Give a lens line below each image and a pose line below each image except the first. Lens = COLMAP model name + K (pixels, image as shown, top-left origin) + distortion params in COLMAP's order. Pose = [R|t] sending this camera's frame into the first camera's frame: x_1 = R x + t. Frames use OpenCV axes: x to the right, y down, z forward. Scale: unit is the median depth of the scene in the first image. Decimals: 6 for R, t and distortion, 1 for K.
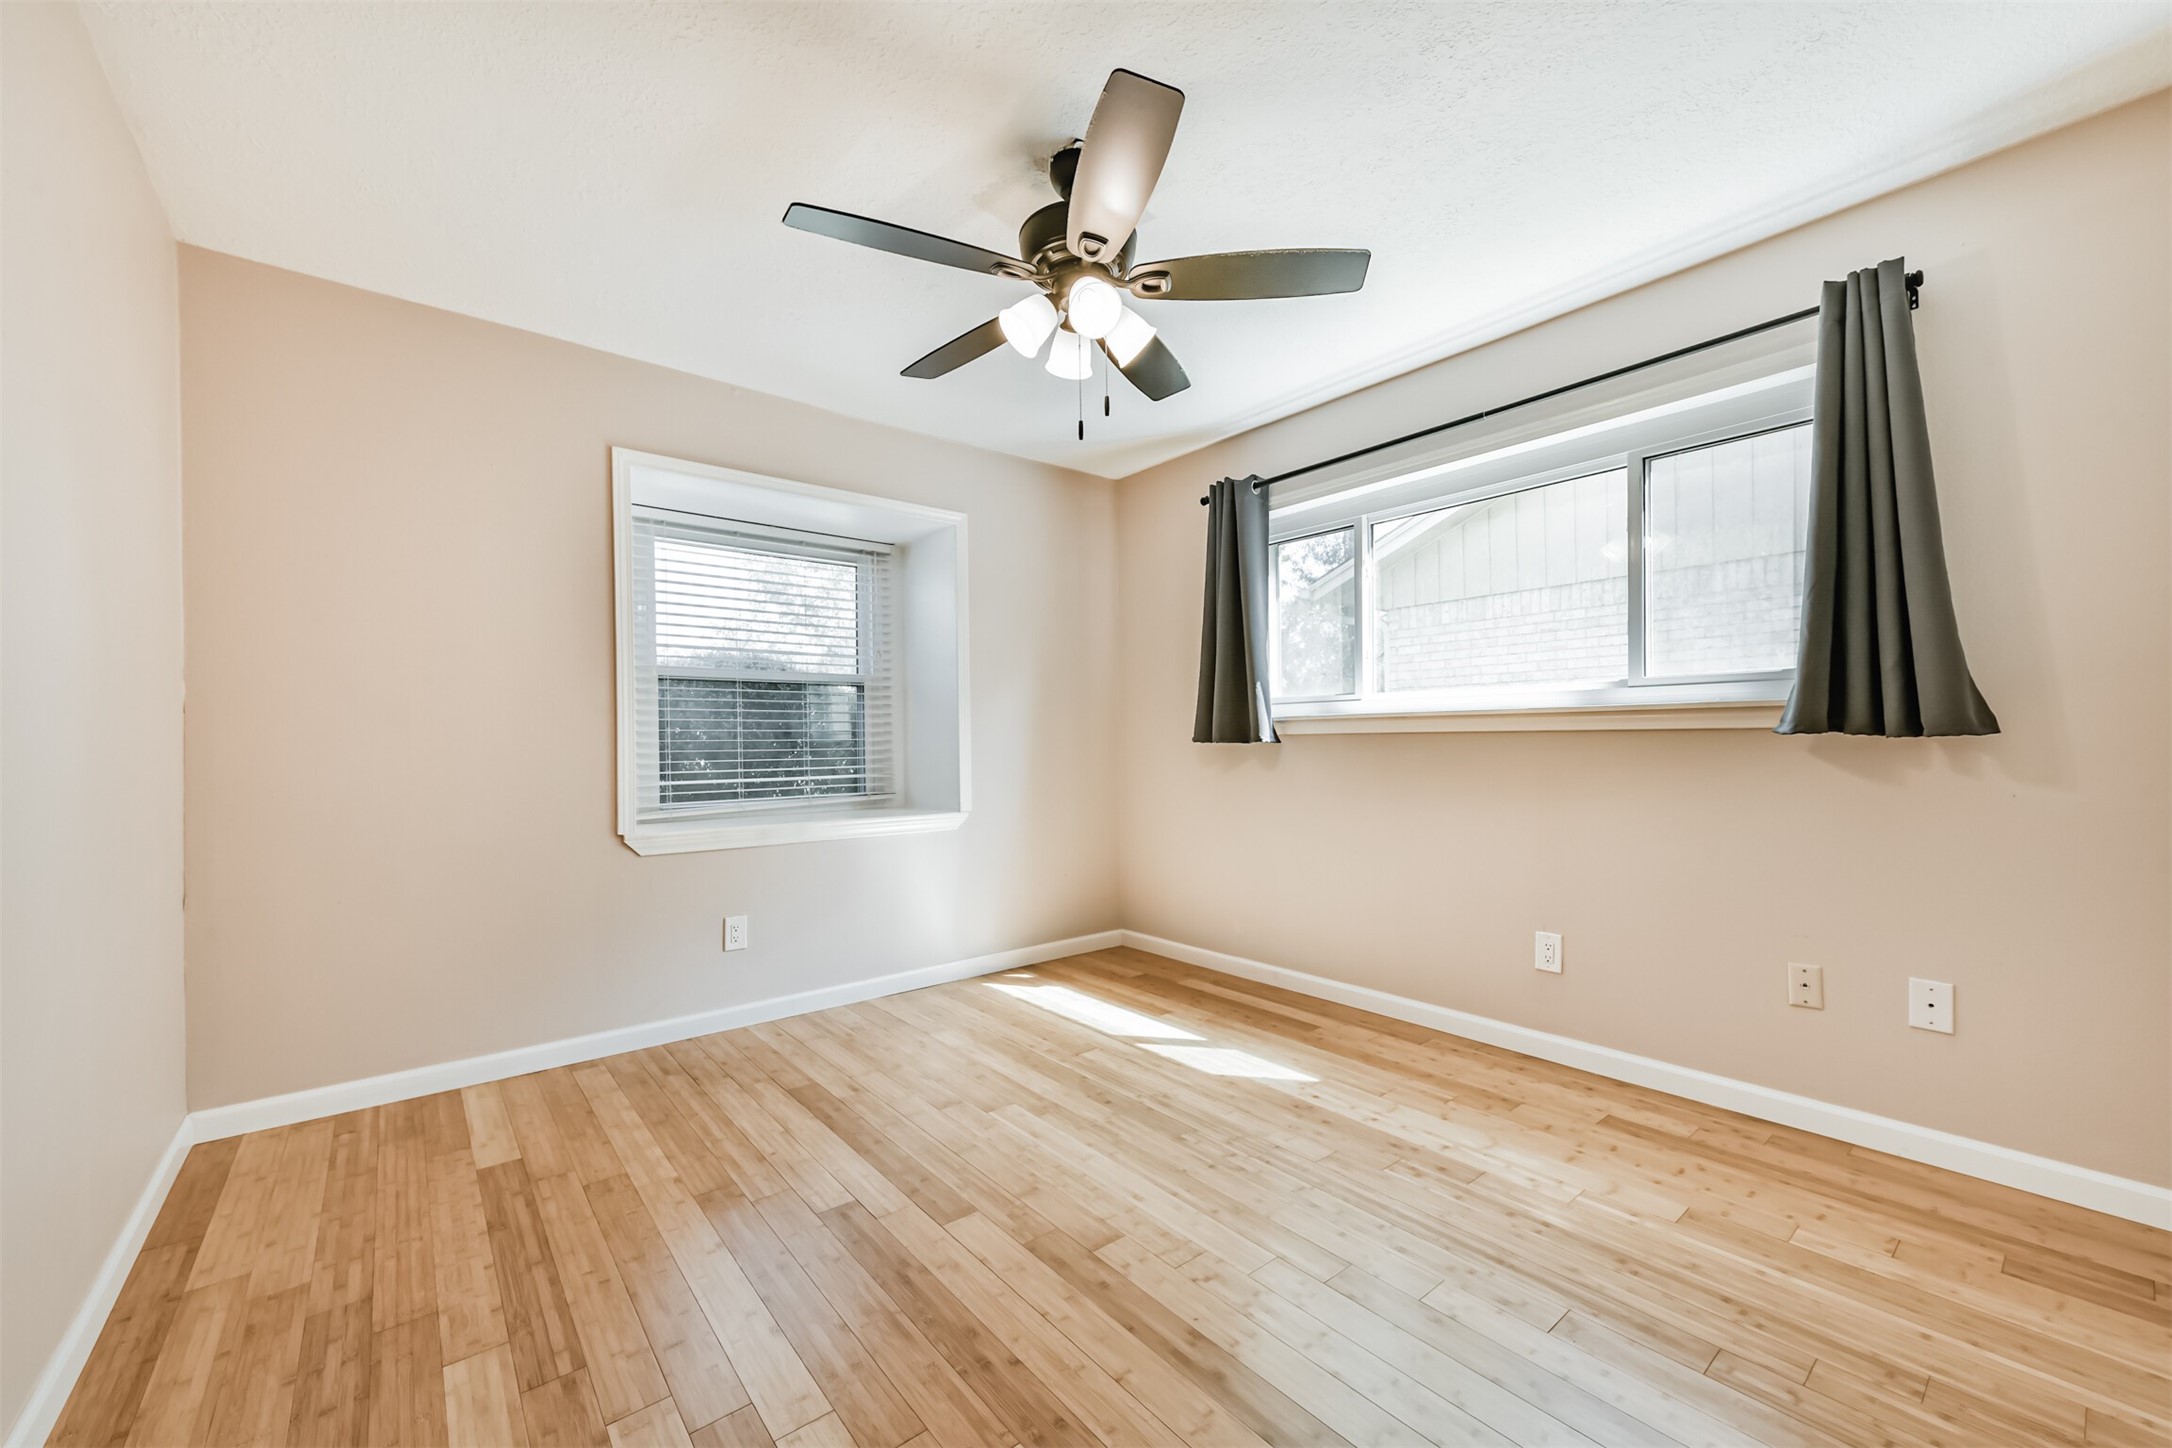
lens RADIAL K [[846.9, 0, 1086.0], [0, 846.9, 724.0], [0, 0, 1]] dist [0.008946, -0.000102]
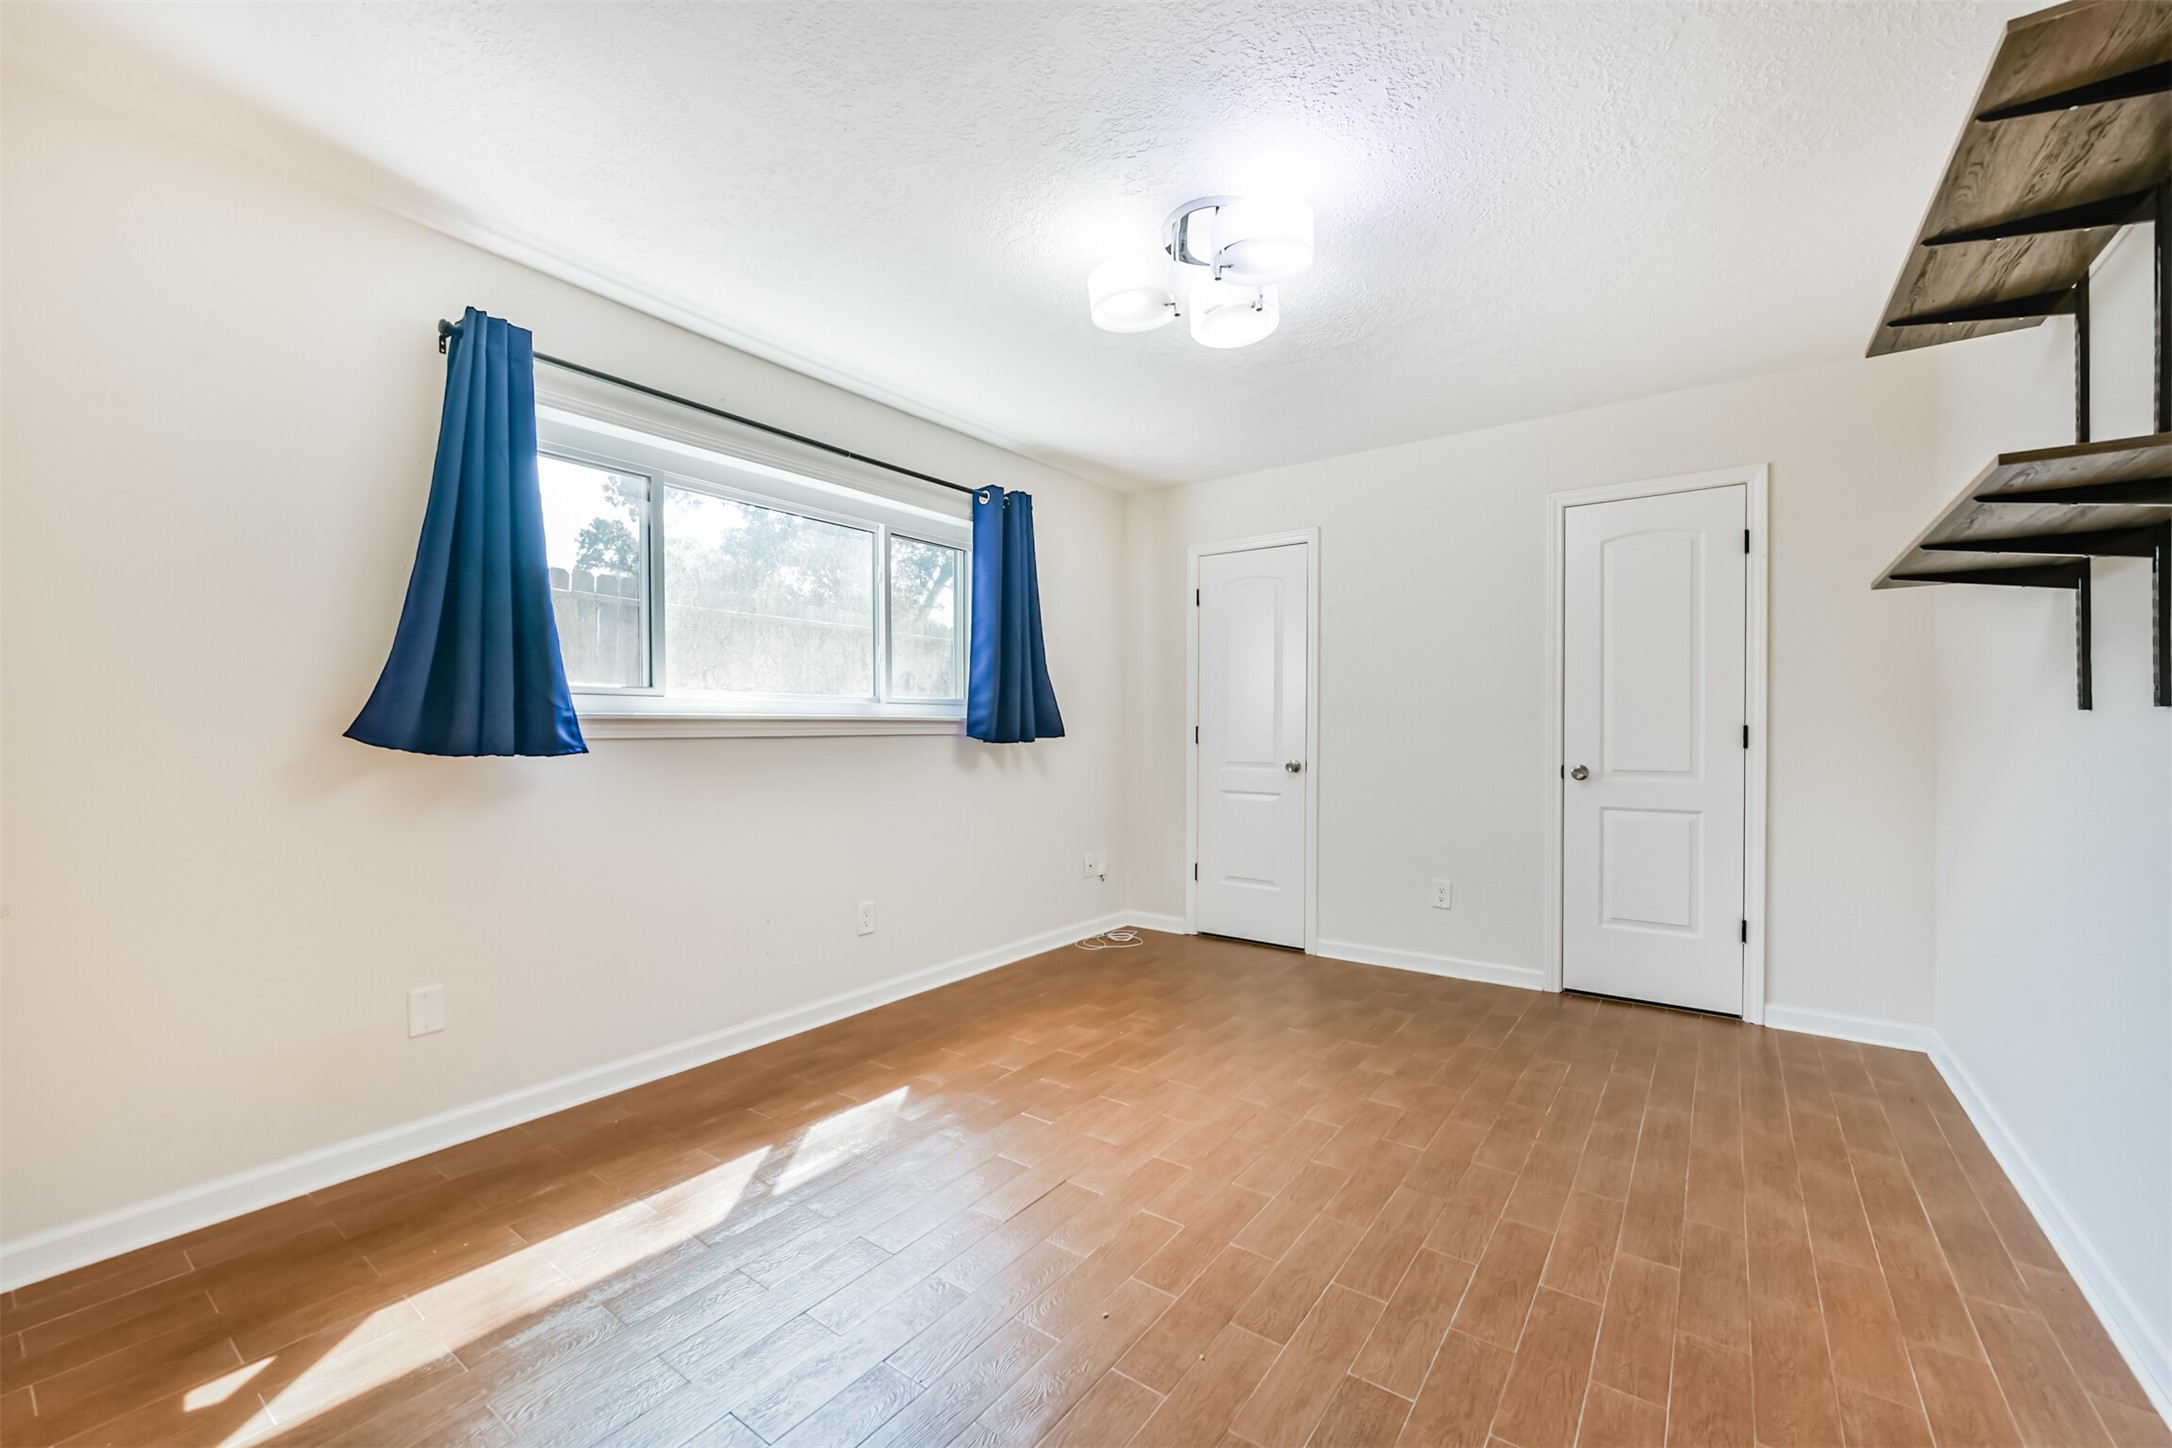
lens RADIAL K [[846.9, 0, 1086.0], [0, 846.9, 724.0], [0, 0, 1]] dist [0.008946, -0.000102]
pose [[-0.237997, 0.012710, 0.971183, -0.720819], [-0.011313, 0.999810, -0.015857, 0.008022], [-0.971200, -0.014761, -0.237808, 0.996393]]
